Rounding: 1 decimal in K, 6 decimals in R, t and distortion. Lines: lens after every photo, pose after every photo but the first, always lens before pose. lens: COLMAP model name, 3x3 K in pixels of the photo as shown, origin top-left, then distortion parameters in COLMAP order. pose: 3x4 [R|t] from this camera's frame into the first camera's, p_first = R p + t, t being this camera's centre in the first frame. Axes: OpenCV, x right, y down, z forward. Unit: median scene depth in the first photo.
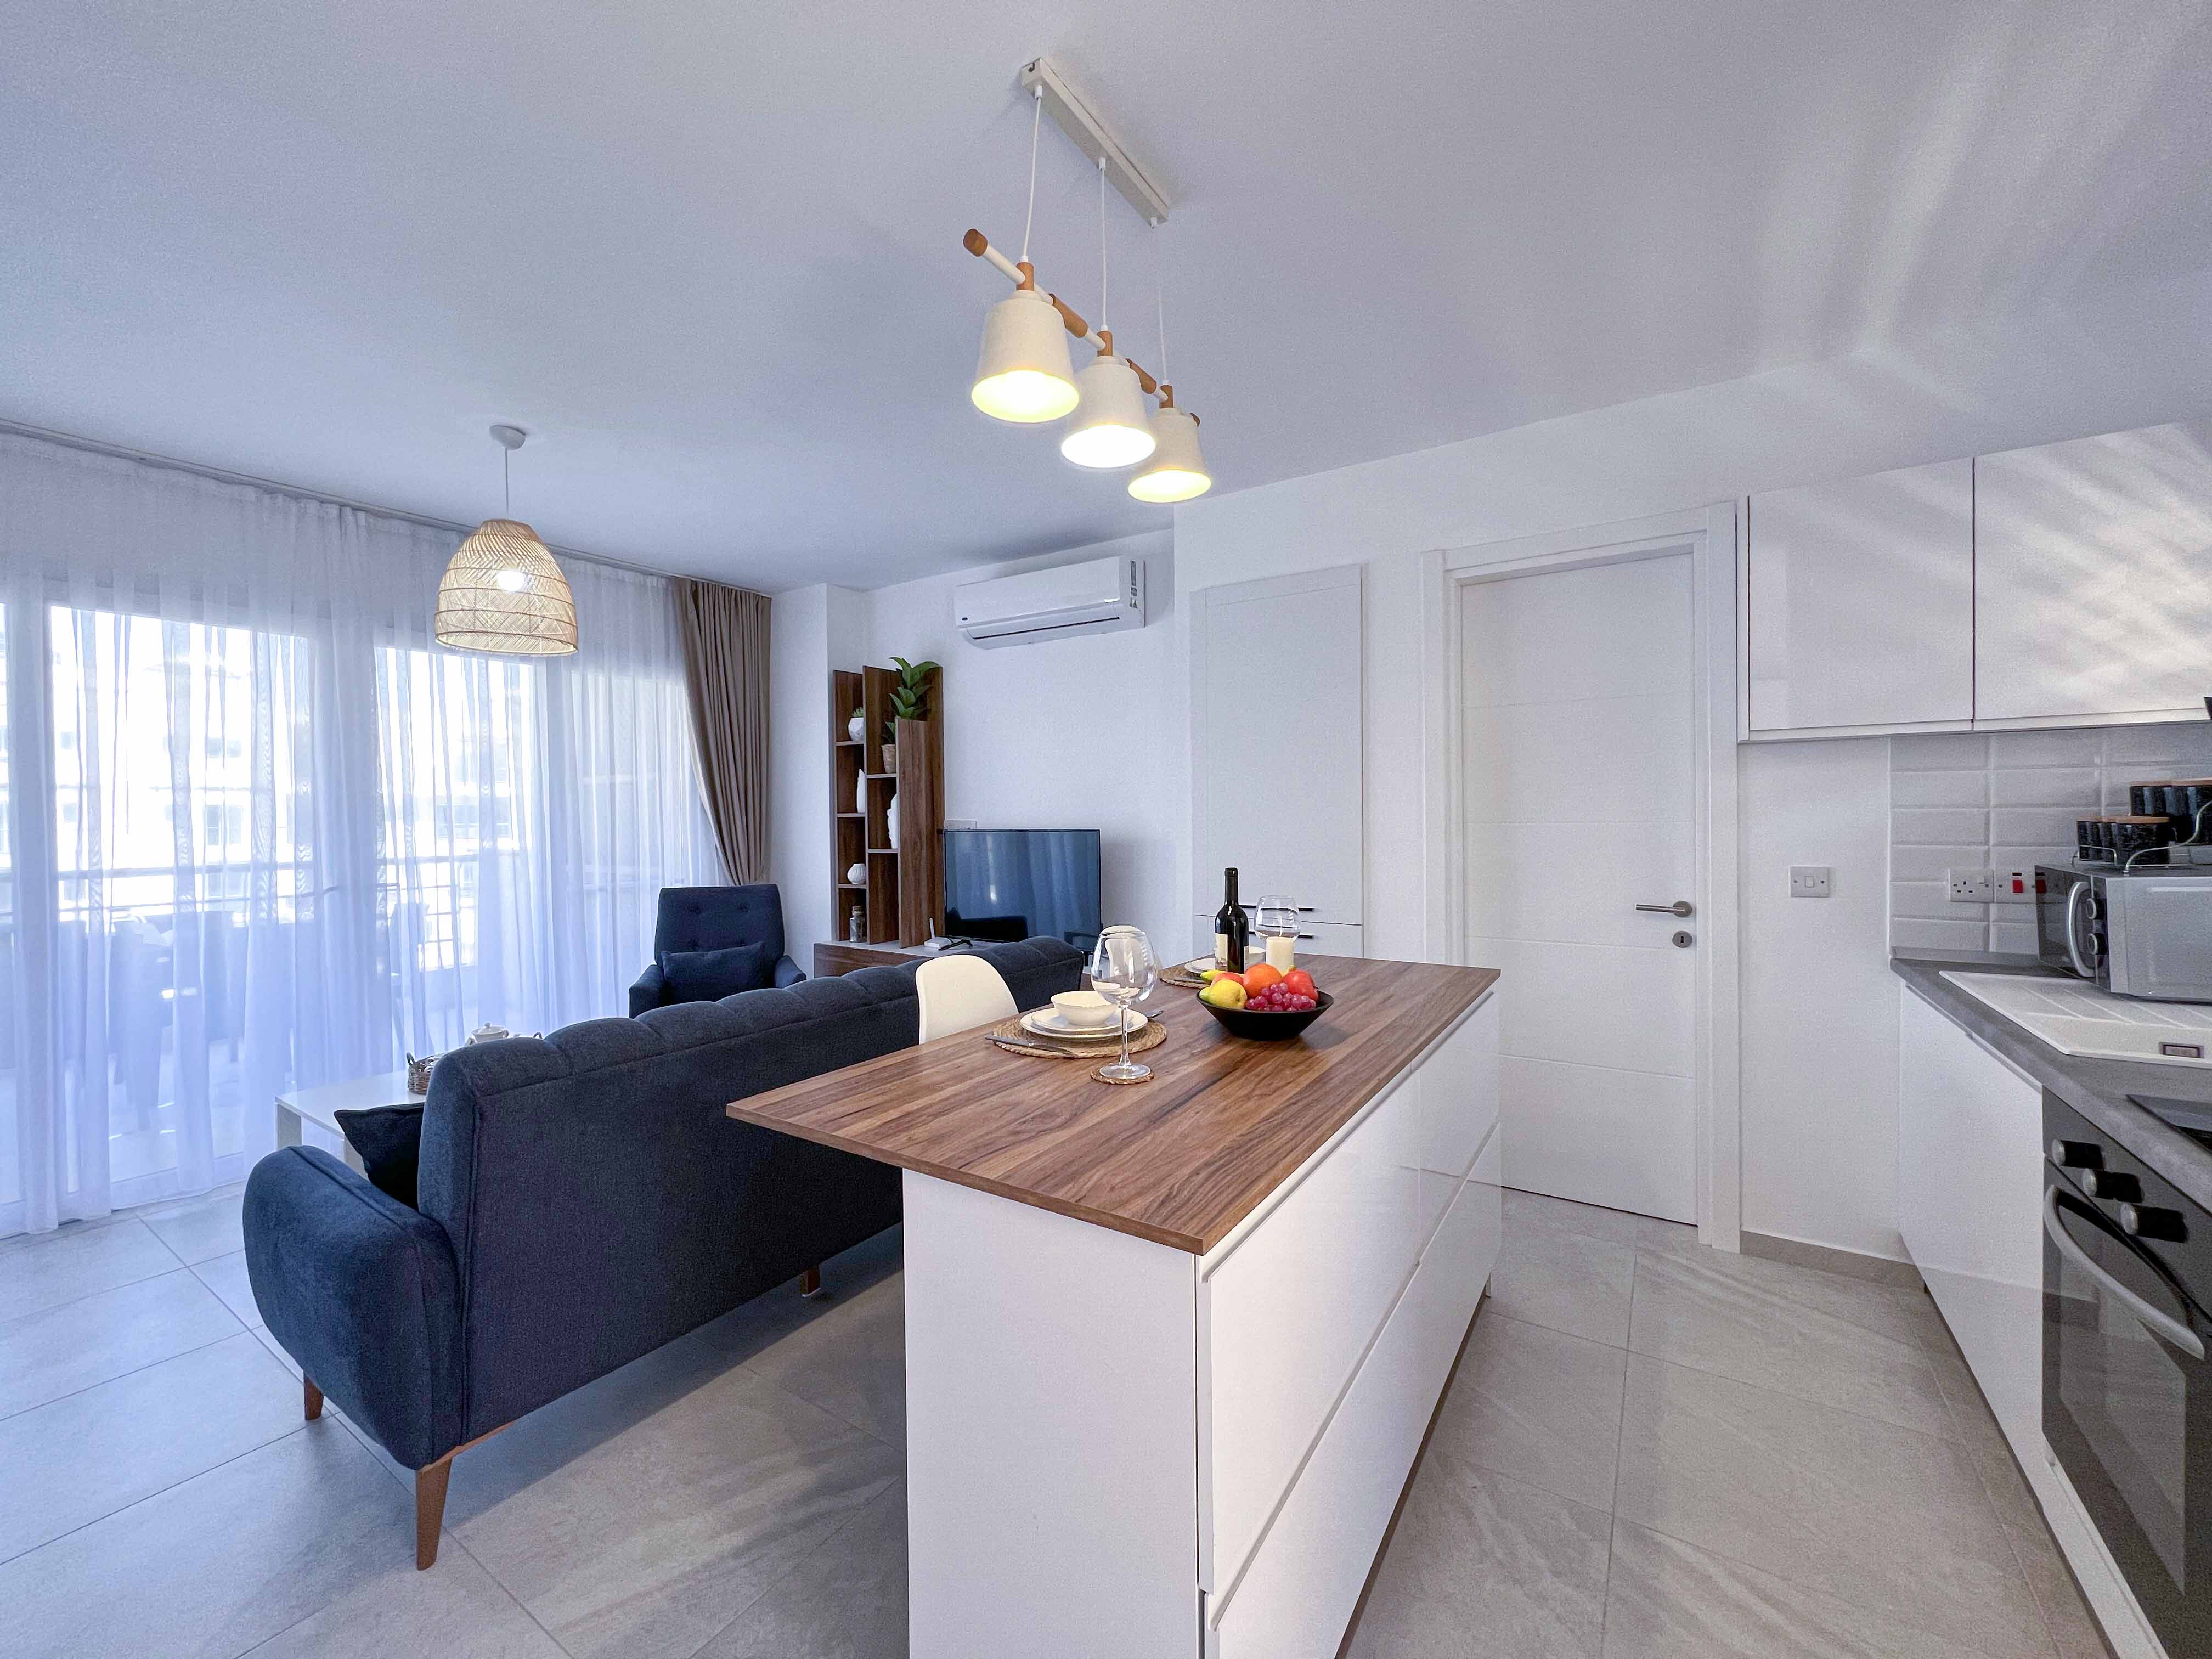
lens RADIAL K [[882.7, 0, 1100.5], [0, 882.7, 828.3], [0, 0, 1]] dist [-0.001959, 0.000244]
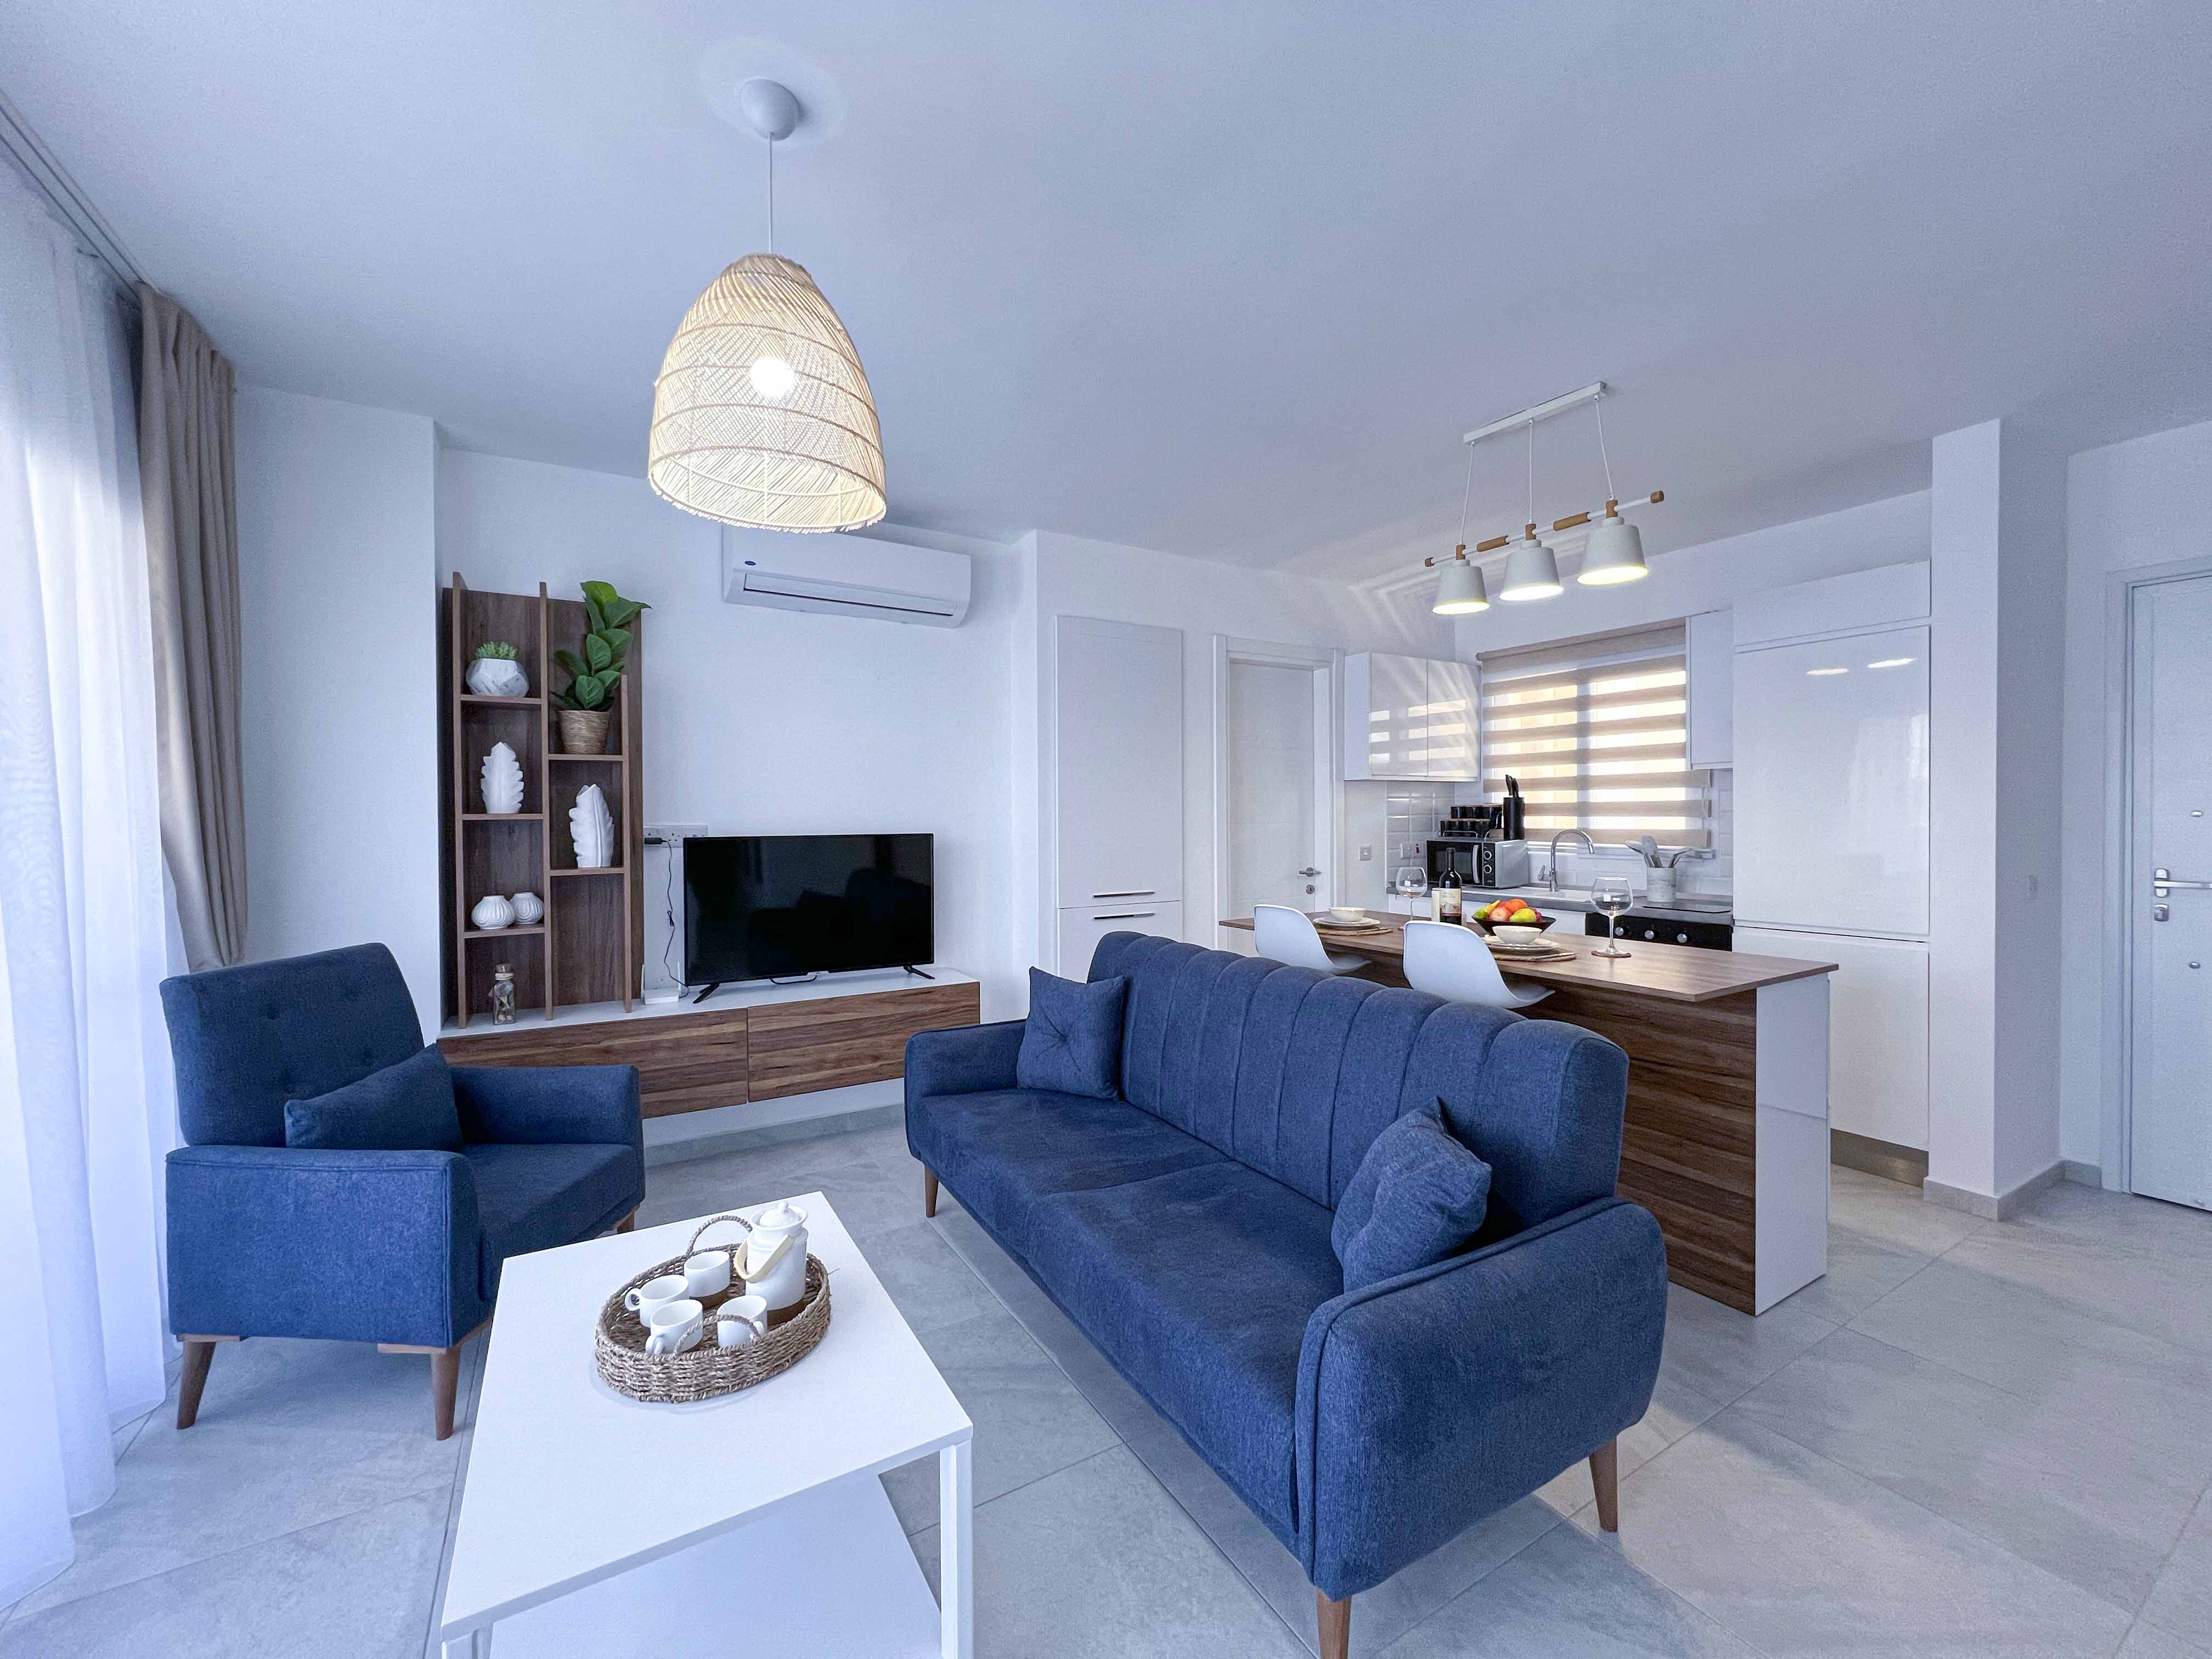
lens RADIAL K [[882.7, 0, 1100.5], [0, 882.7, 828.3], [0, 0, 1]] dist [-0.001959, 0.000244]
pose [[0.440464, -0.004778, 0.897758, -0.828506], [0.016023, 0.999868, -0.002540, 0.001629], [-0.897627, 0.015503, 0.440483, 0.454771]]
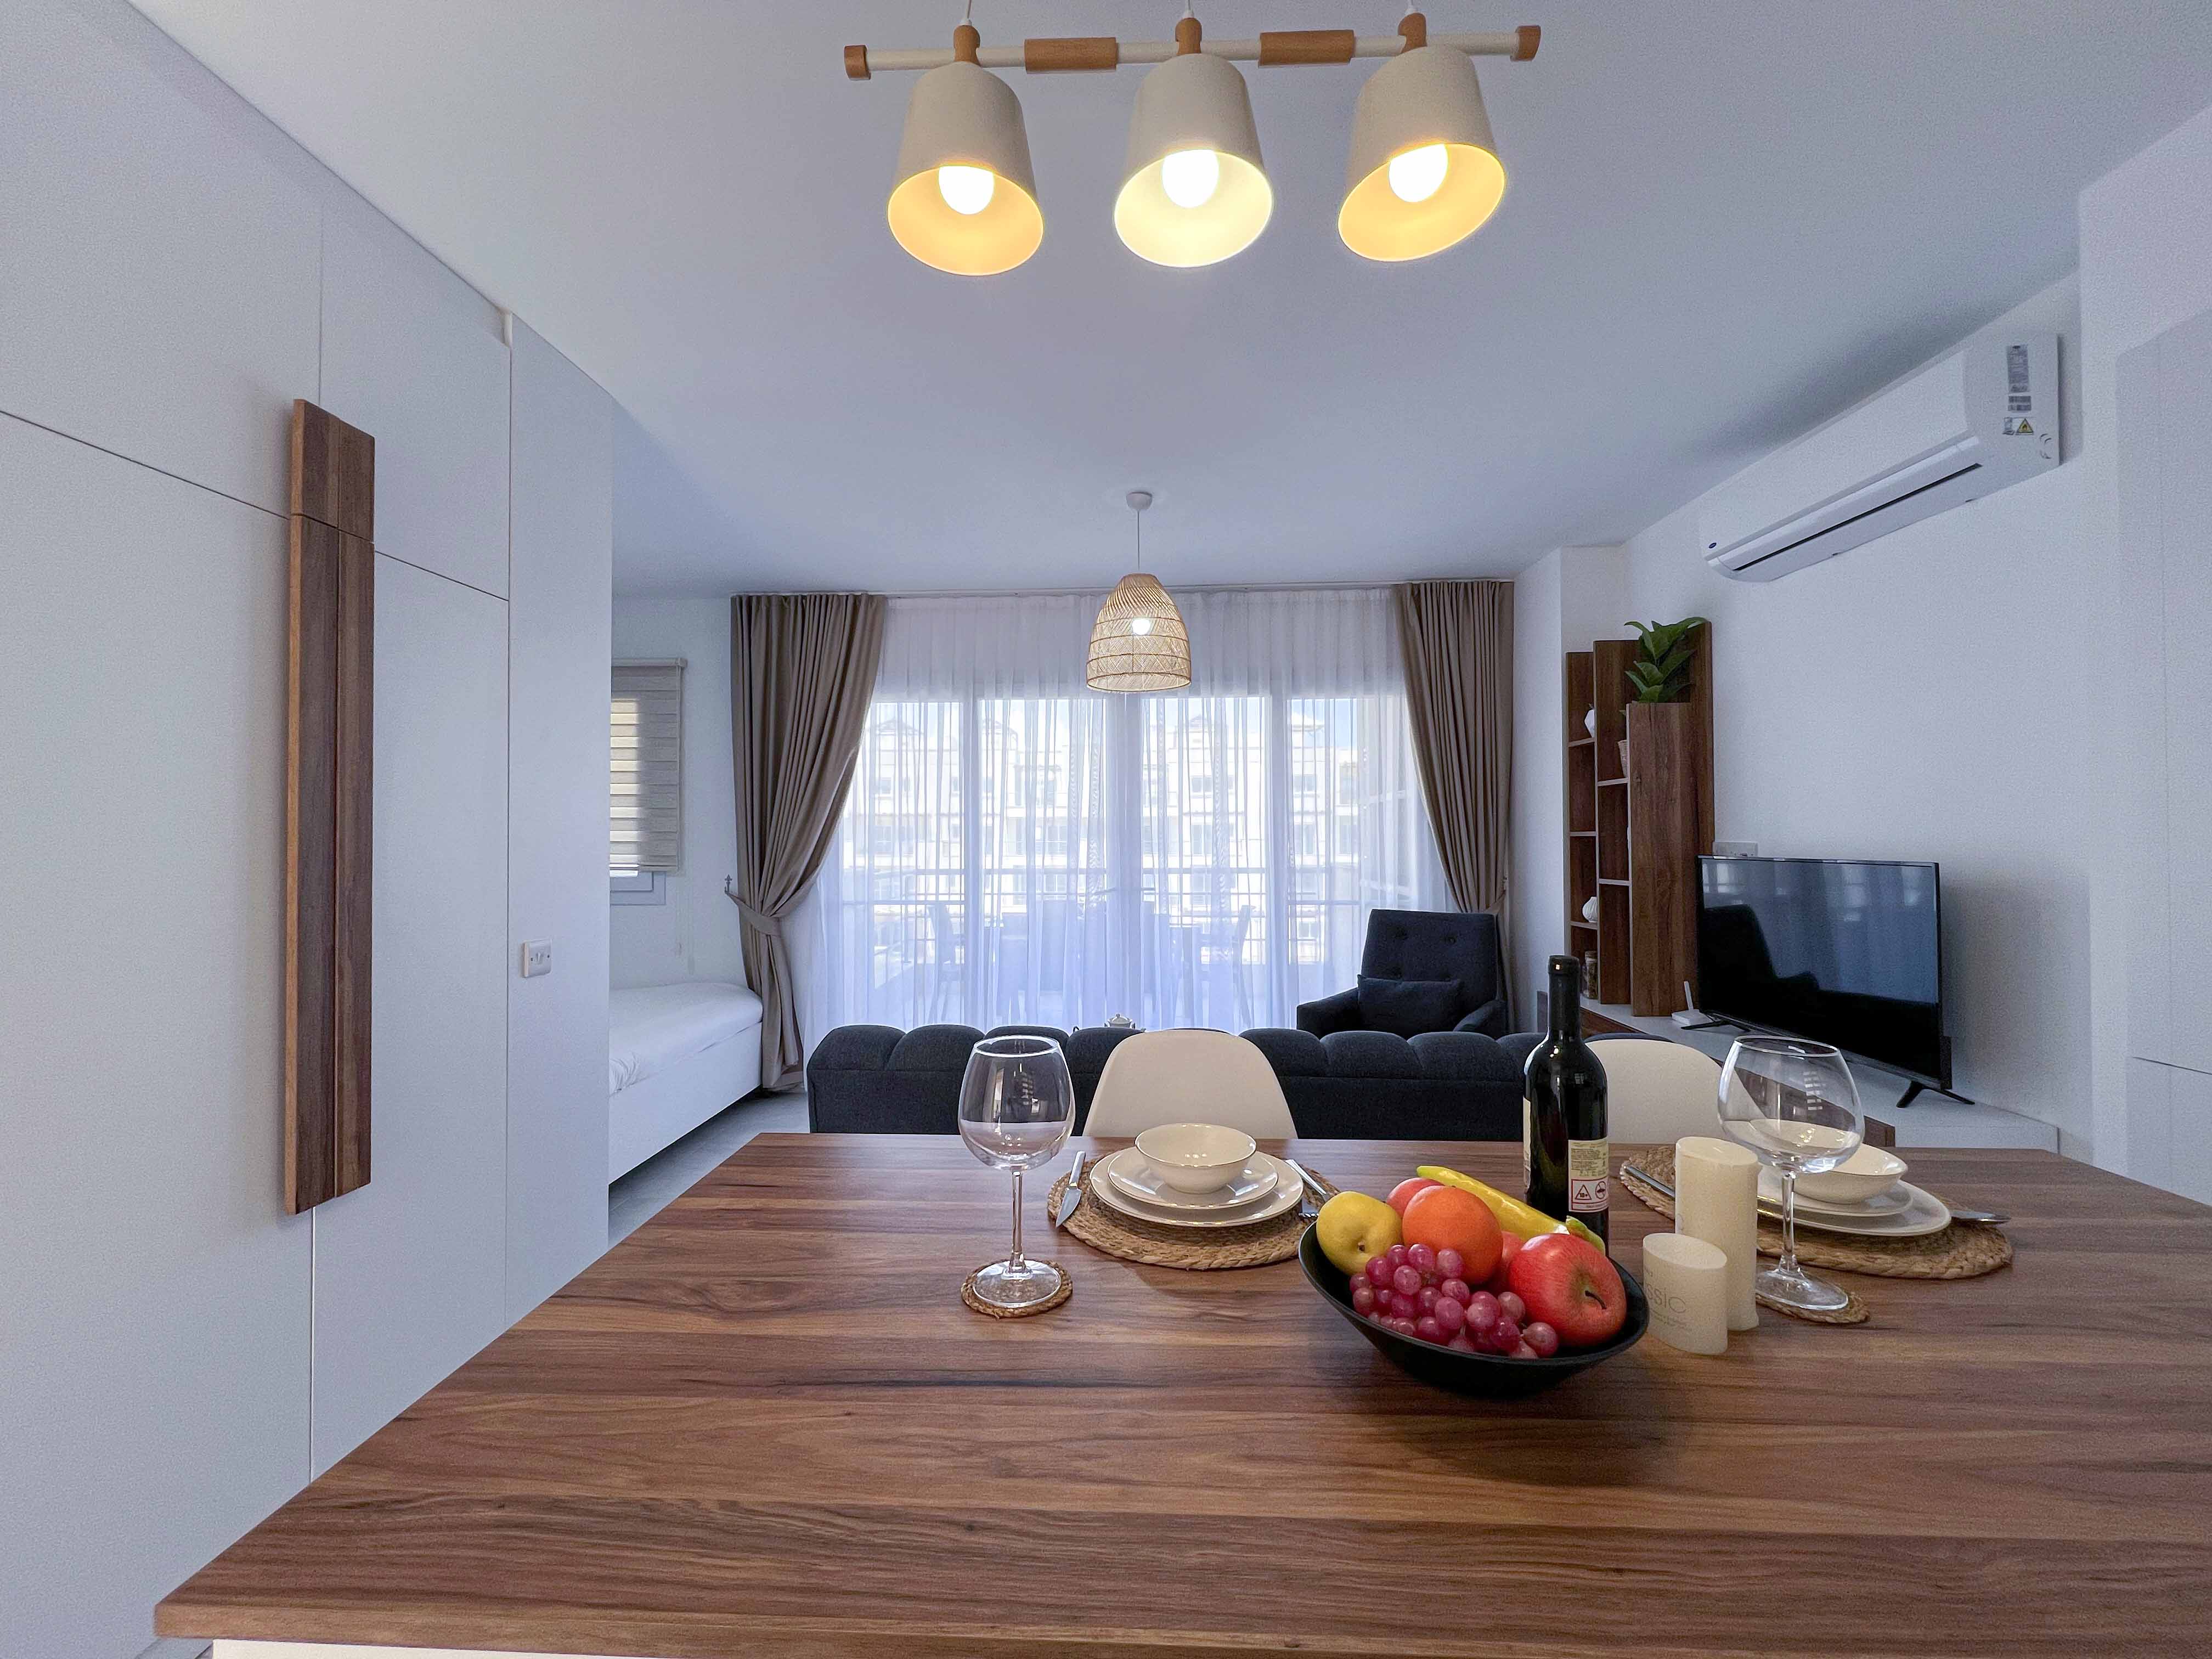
lens RADIAL K [[882.7, 0, 1100.5], [0, 882.7, 828.3], [0, 0, 1]] dist [-0.001959, 0.000244]
pose [[0.510329, -0.001679, -0.859978, 0.219280], [-0.015124, 0.999826, -0.010928, -0.006619], [0.859846, 0.018583, 0.510214, 0.297189]]
